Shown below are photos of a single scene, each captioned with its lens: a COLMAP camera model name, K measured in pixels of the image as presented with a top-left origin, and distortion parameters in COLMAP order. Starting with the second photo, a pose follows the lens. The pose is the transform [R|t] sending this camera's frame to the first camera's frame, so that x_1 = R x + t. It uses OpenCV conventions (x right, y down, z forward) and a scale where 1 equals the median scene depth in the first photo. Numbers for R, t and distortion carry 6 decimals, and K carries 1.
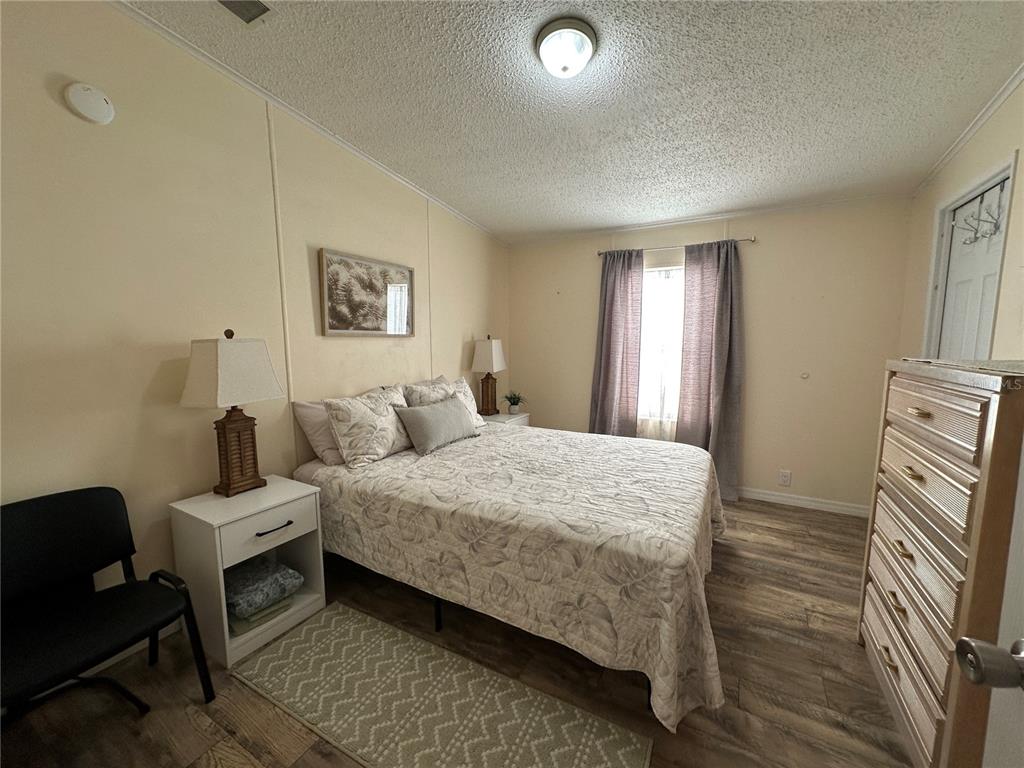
lens RADIAL K [[409.0, 0, 511.8], [0, 409.0, 386.2], [0, 0, 1]] dist [-0.002801, 0.000999]
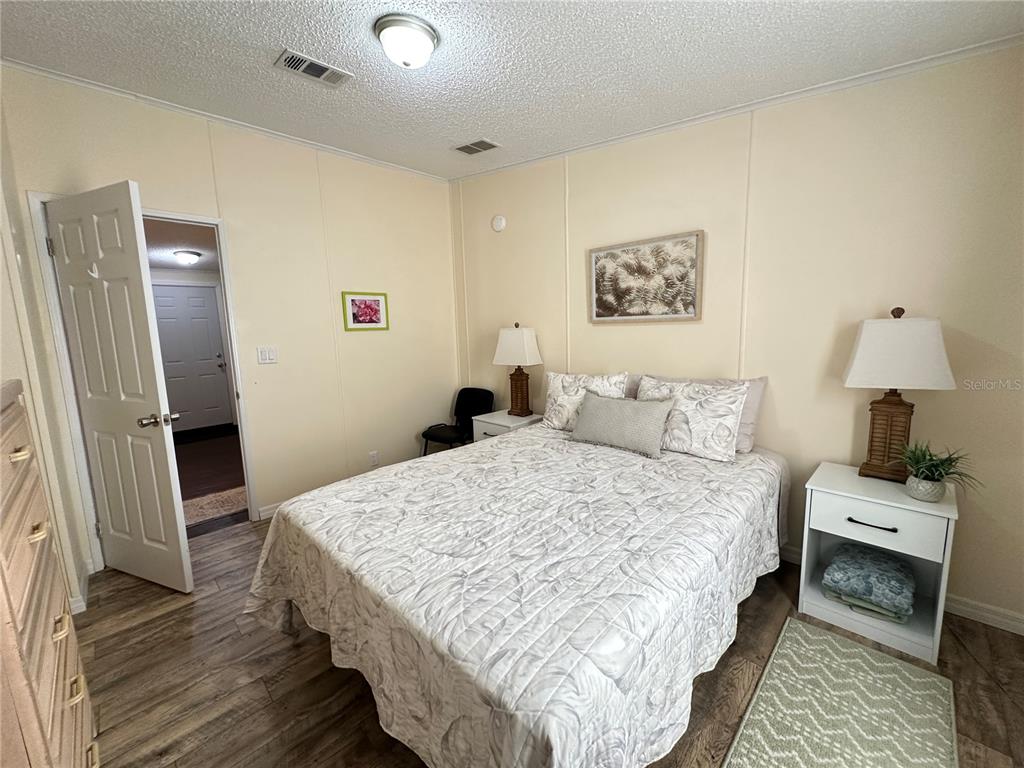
lens RADIAL K [[409.0, 0, 511.8], [0, 409.0, 386.2], [0, 0, 1]] dist [-0.002801, 0.000999]
pose [[-0.262304, 0.155739, -0.952335, 0.756600], [-0.076412, 0.980440, 0.181382, -0.136533], [0.961955, 0.120347, -0.245273, 1.057865]]
